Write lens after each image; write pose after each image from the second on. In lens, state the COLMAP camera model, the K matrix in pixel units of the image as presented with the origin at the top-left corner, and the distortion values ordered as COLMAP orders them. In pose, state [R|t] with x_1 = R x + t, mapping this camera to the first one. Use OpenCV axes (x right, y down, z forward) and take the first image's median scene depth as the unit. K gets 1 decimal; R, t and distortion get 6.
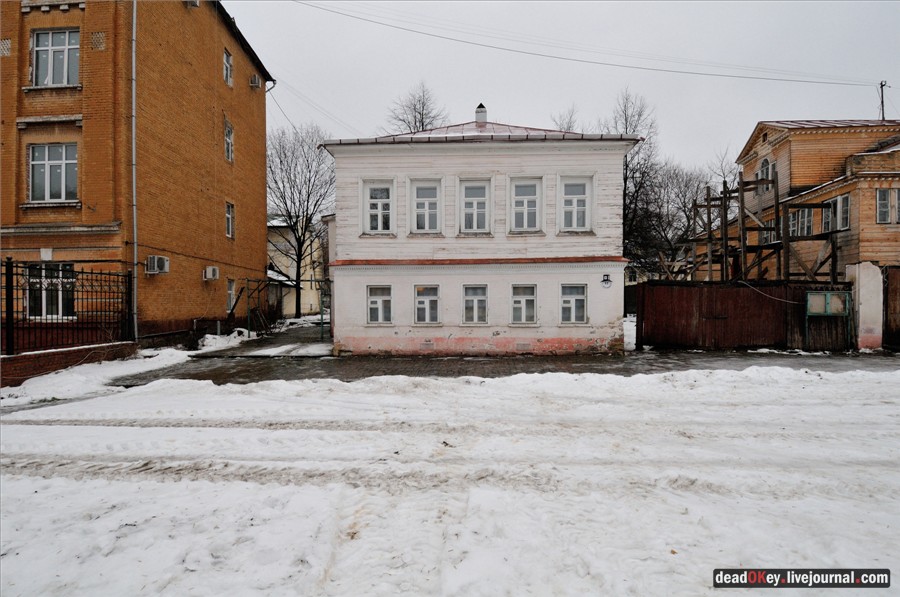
lens RADIAL K [[486.8, 0, 452.3], [0, 486.8, 298.7], [0, 0, 1]] dist [-0.001366, -0.002608]
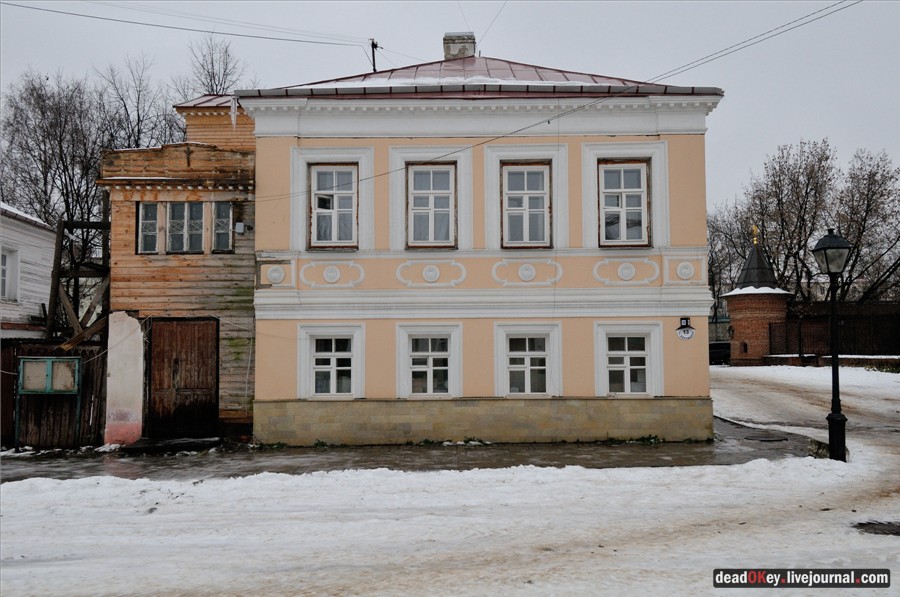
lens RADIAL K [[822.0, 0, 450.4], [0, 822.0, 306.5], [0, 0, 1]] dist [0.056712, -0.002377]
pose [[0.993835, -0.002651, 0.110842, 1.175944], [0.009391, 0.998134, -0.060329, -0.010326], [-0.110475, 0.060998, 0.992005, -0.168999]]
